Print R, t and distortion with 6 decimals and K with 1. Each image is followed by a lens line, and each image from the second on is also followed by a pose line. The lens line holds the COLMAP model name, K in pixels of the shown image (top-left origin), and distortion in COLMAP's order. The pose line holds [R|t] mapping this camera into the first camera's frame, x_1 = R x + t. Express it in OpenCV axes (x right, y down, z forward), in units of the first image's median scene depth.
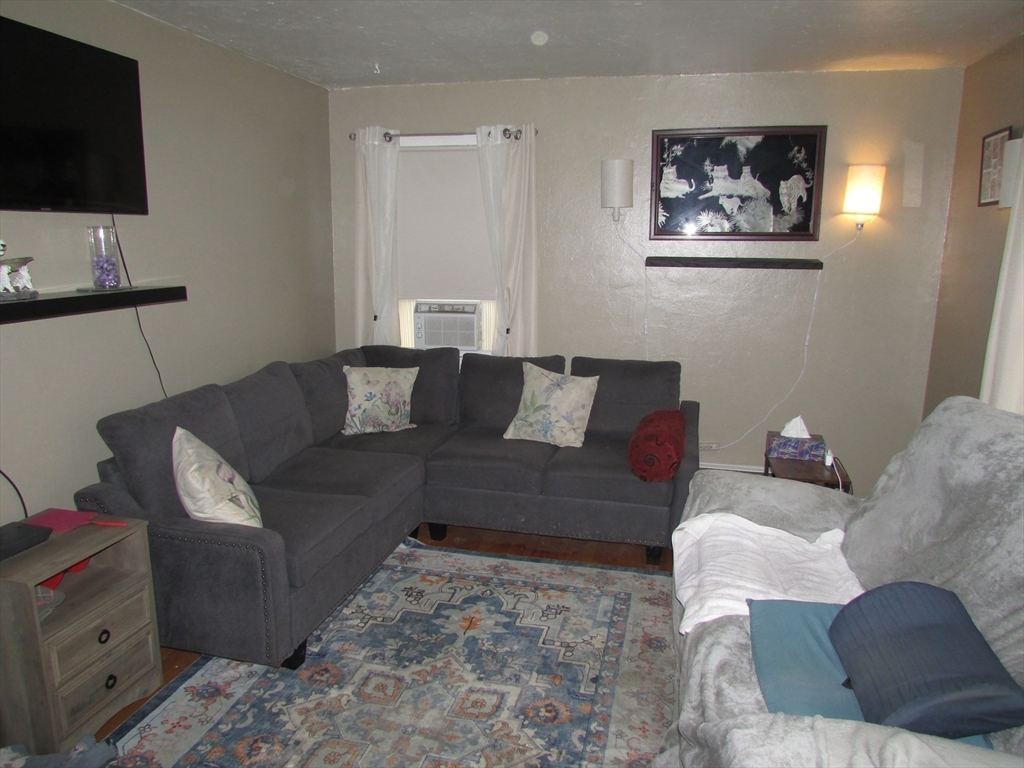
lens RADIAL K [[730.7, 0, 513.0], [0, 730.7, 383.7], [0, 0, 1]] dist [-0.028961, 0.010402]
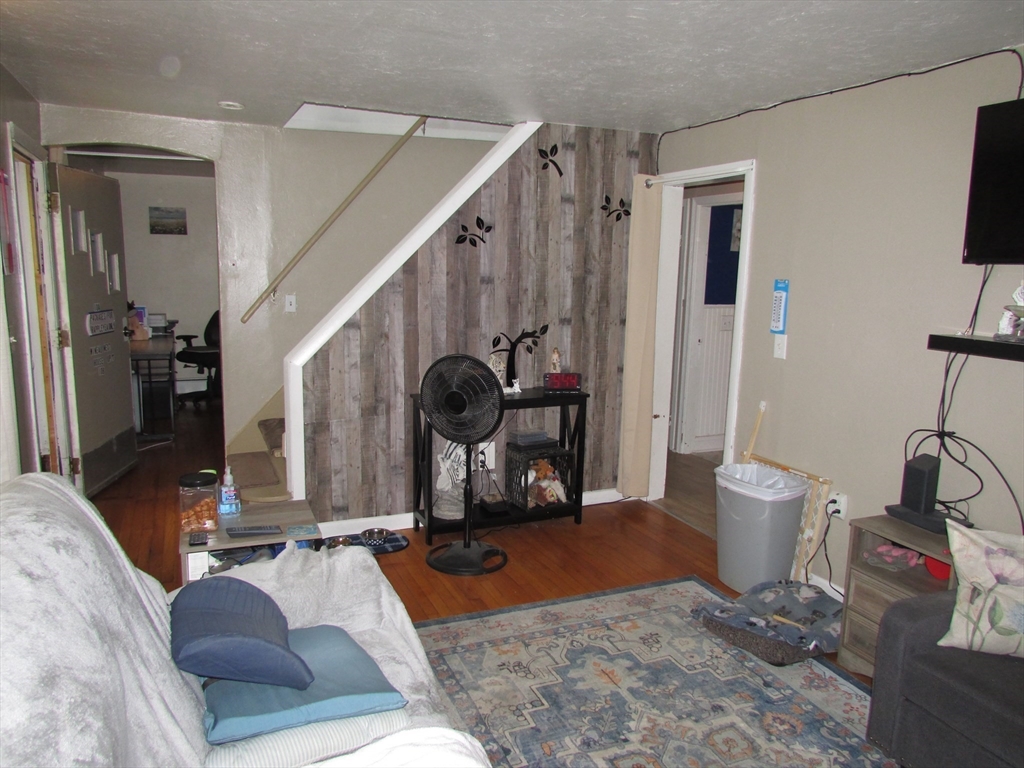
lens RADIAL K [[730.7, 0, 511.7], [0, 730.7, 386.2], [0, 0, 1]] dist [-0.028961, 0.010402]
pose [[0.808546, -0.083336, 0.582502, -0.649055], [0.100440, 0.994939, 0.002924, -0.058268], [-0.579797, 0.056143, 0.812824, 0.274167]]
